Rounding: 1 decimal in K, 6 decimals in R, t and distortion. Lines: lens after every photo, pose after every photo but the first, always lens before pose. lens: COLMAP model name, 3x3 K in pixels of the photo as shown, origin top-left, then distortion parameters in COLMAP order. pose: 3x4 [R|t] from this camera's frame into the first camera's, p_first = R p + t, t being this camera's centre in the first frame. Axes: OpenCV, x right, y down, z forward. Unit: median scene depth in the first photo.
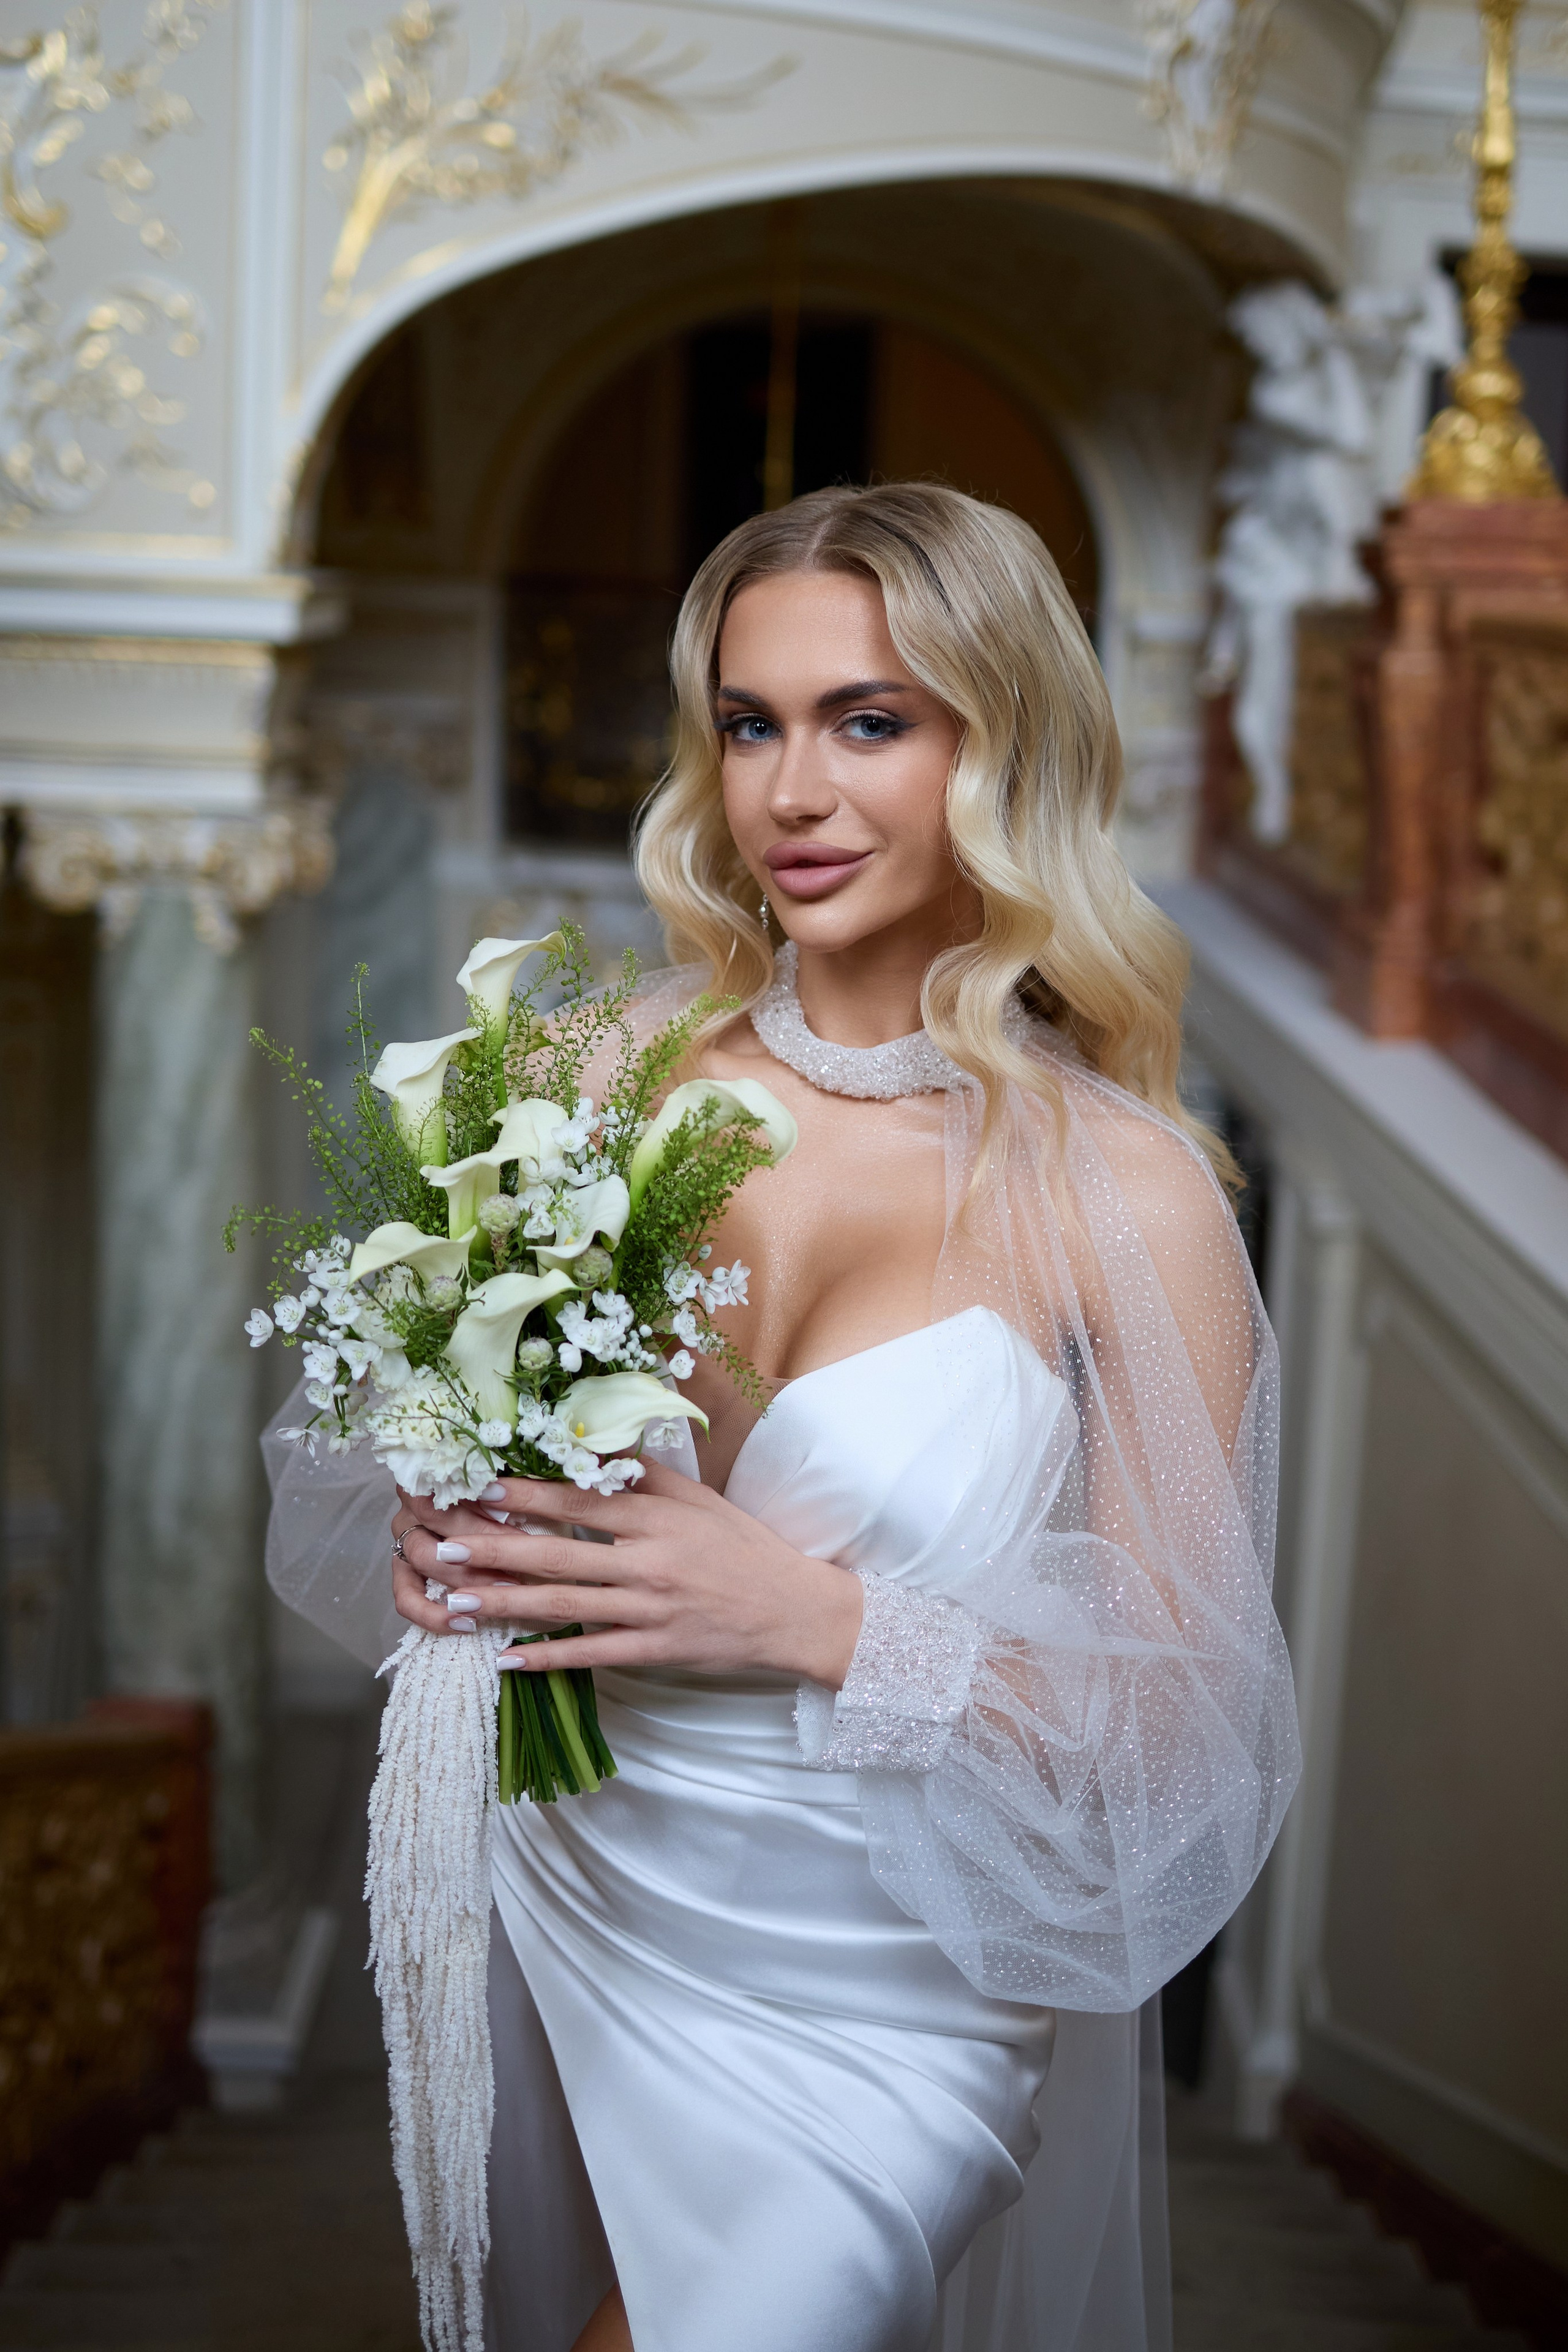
lens RADIAL K [[2495.0, 0, 786.1], [0, 2495.0, 1114.0], [0, 0, 1]] dist [-0.067659, 0.063019]
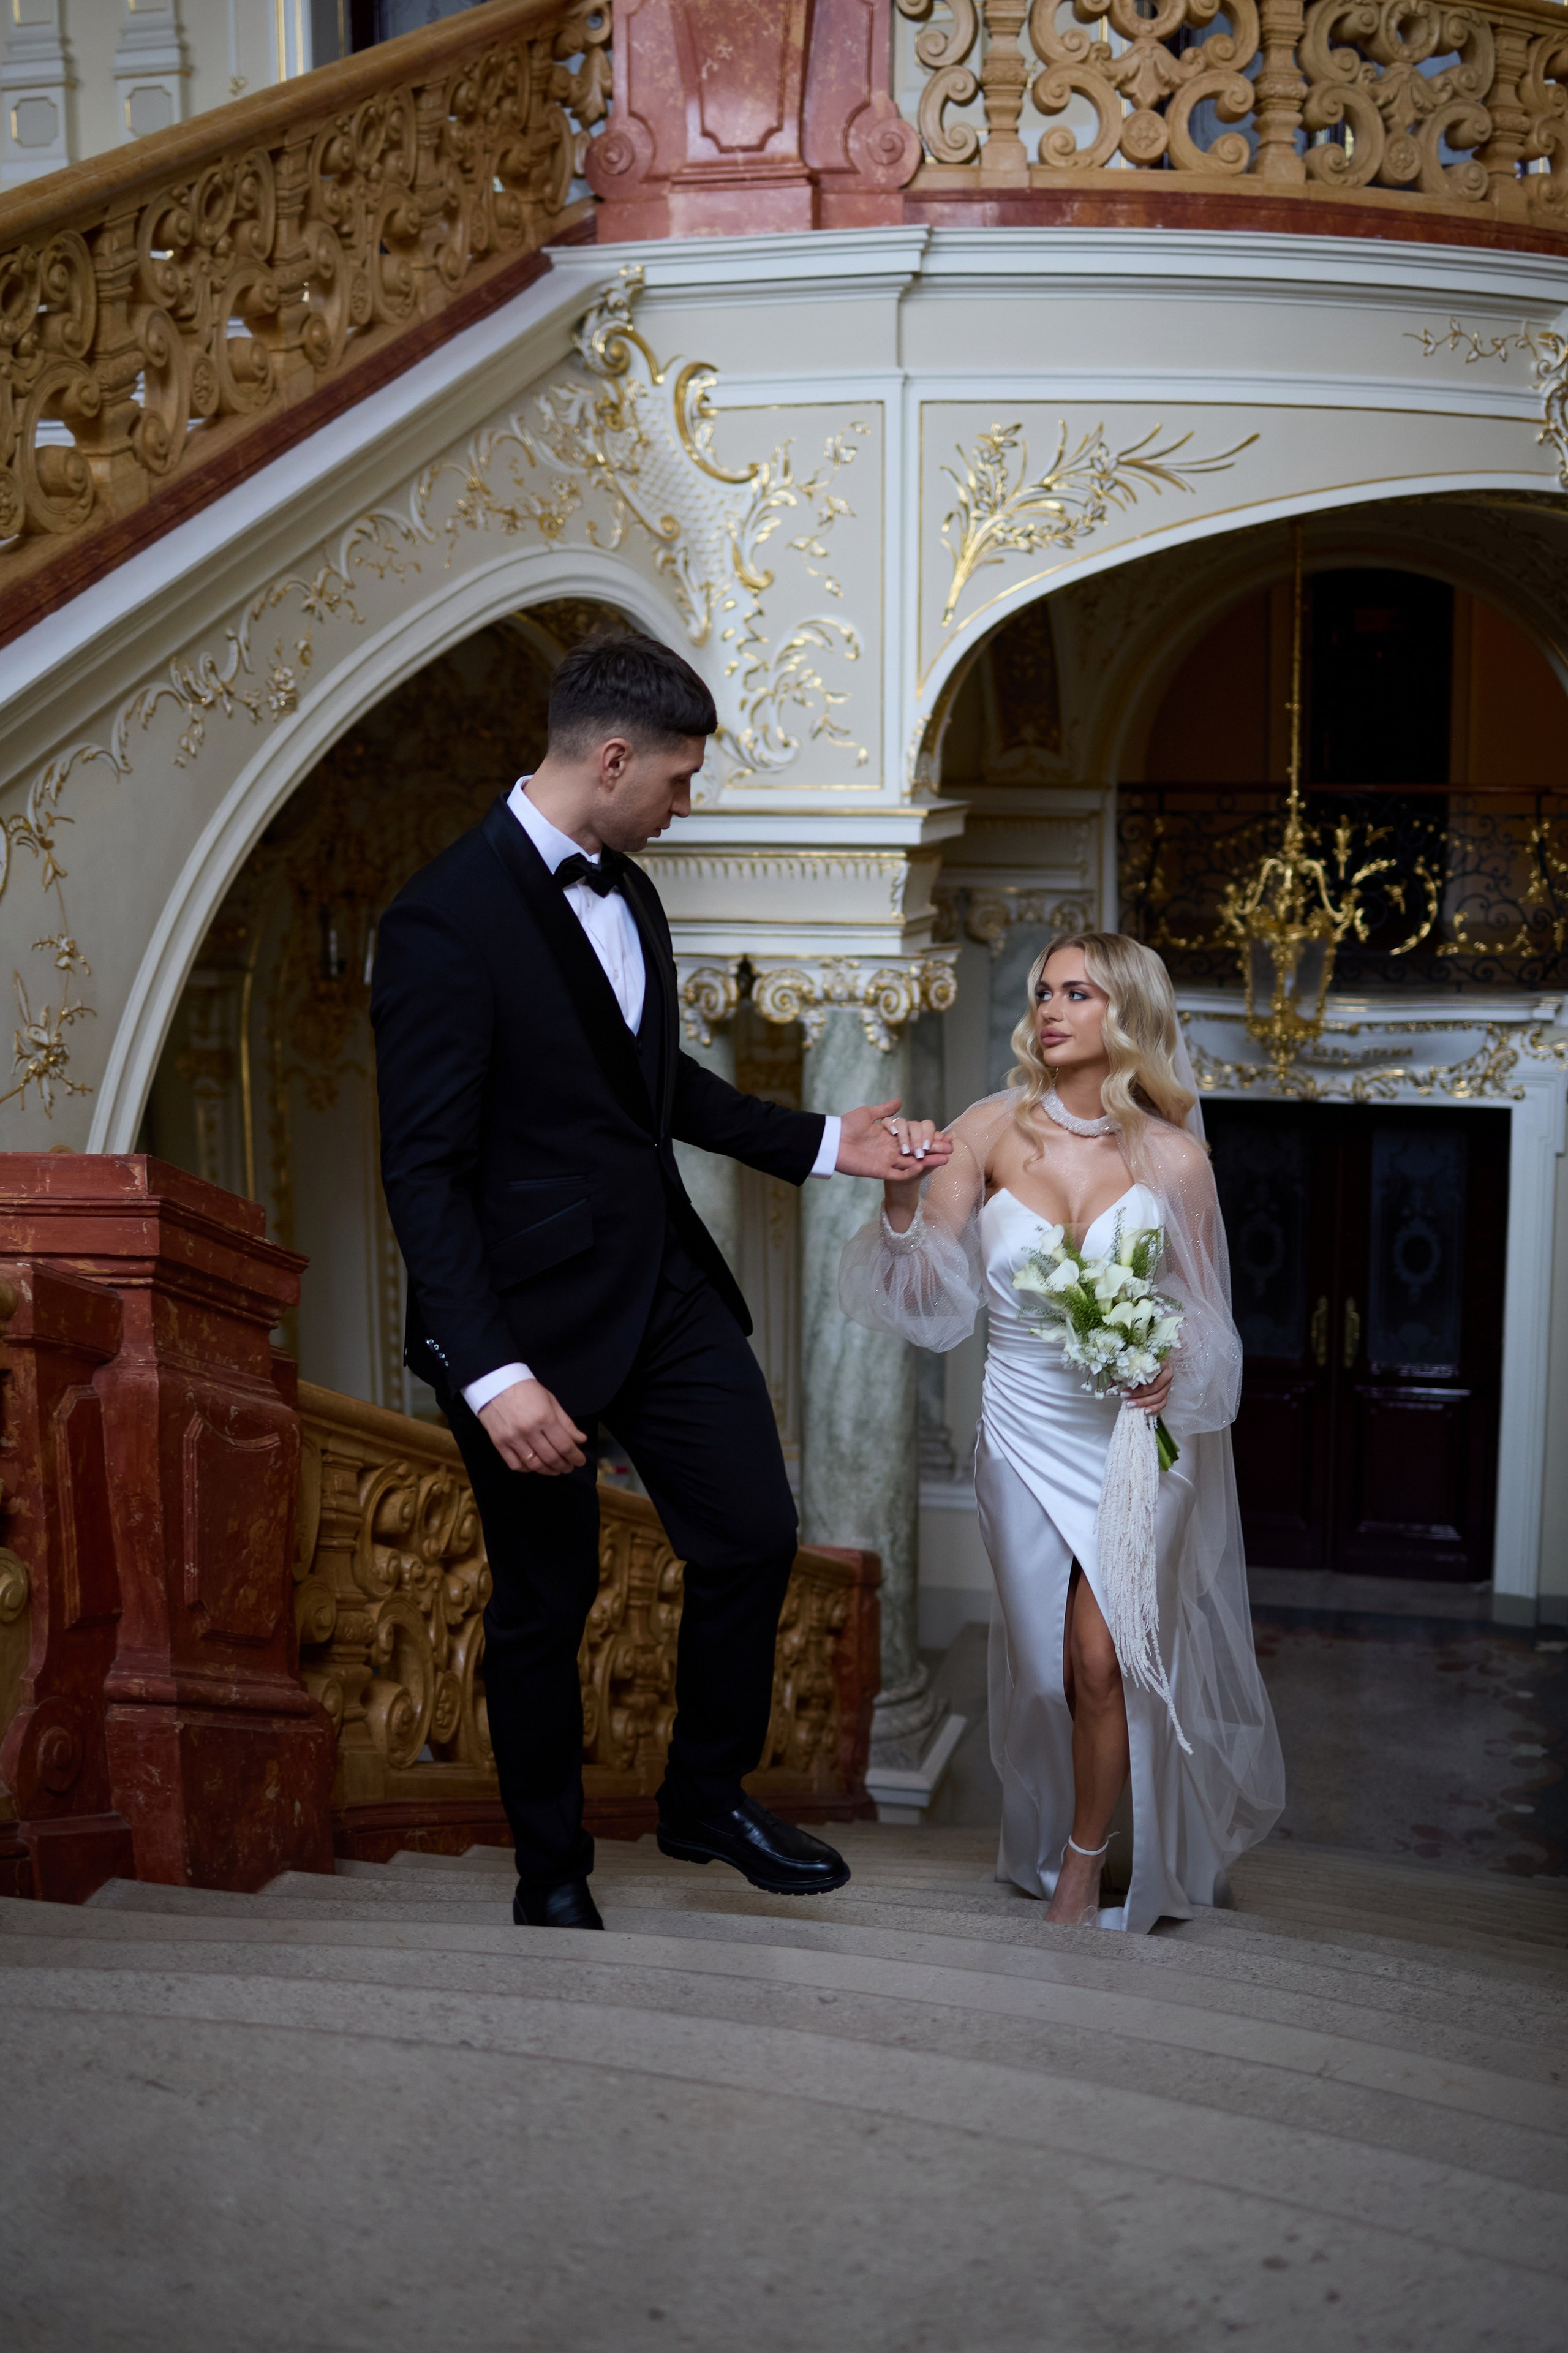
lens RADIAL K [[2495.9, 0, 786.1], [0, 2495.9, 1114.4], [0, 0, 1]] dist [-0.067659, 0.063019]
pose [[0.959311, -0.012405, -0.282078, 0.148943], [0.004769, 0.999604, -0.027742, 0.015795], [0.282311, 0.025268, 0.958990, -0.481805]]
